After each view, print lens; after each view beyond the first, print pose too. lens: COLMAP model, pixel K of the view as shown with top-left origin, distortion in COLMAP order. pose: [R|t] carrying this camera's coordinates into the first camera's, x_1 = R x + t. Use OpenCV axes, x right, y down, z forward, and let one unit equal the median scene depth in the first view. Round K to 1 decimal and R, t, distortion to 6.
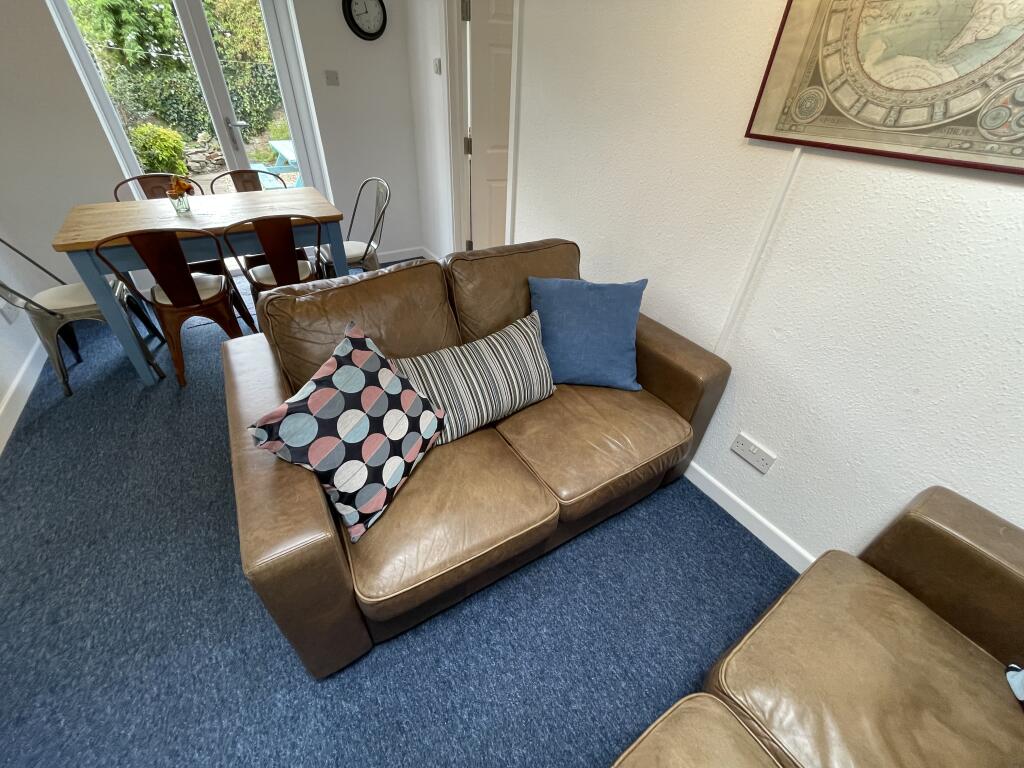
lens RADIAL K [[412.7, 0, 508.1], [0, 412.7, 383.4], [0, 0, 1]] dist [-0.000761, 0.000265]
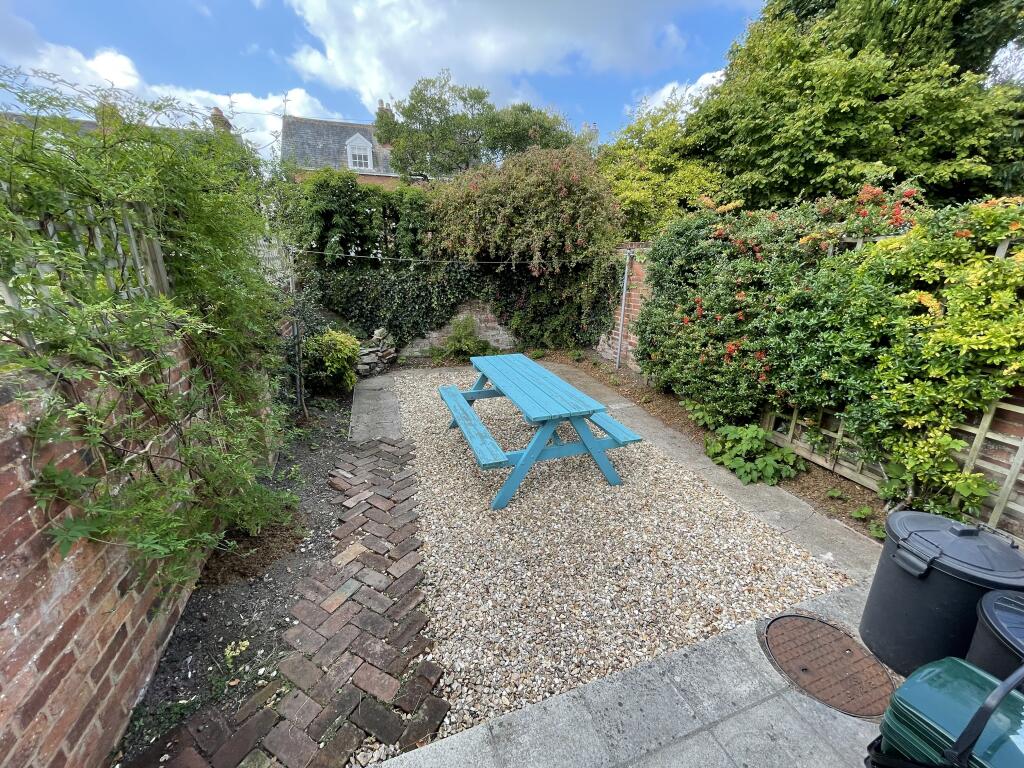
lens RADIAL K [[412.7, 0, 509.0], [0, 412.7, 386.1], [0, 0, 1]] dist [-0.000761, 0.000265]
pose [[0.973036, 0.047196, -0.225773, -0.302326], [-0.119718, 0.940008, -0.319458, -0.273208], [0.197151, 0.337873, 0.920311, 0.328176]]
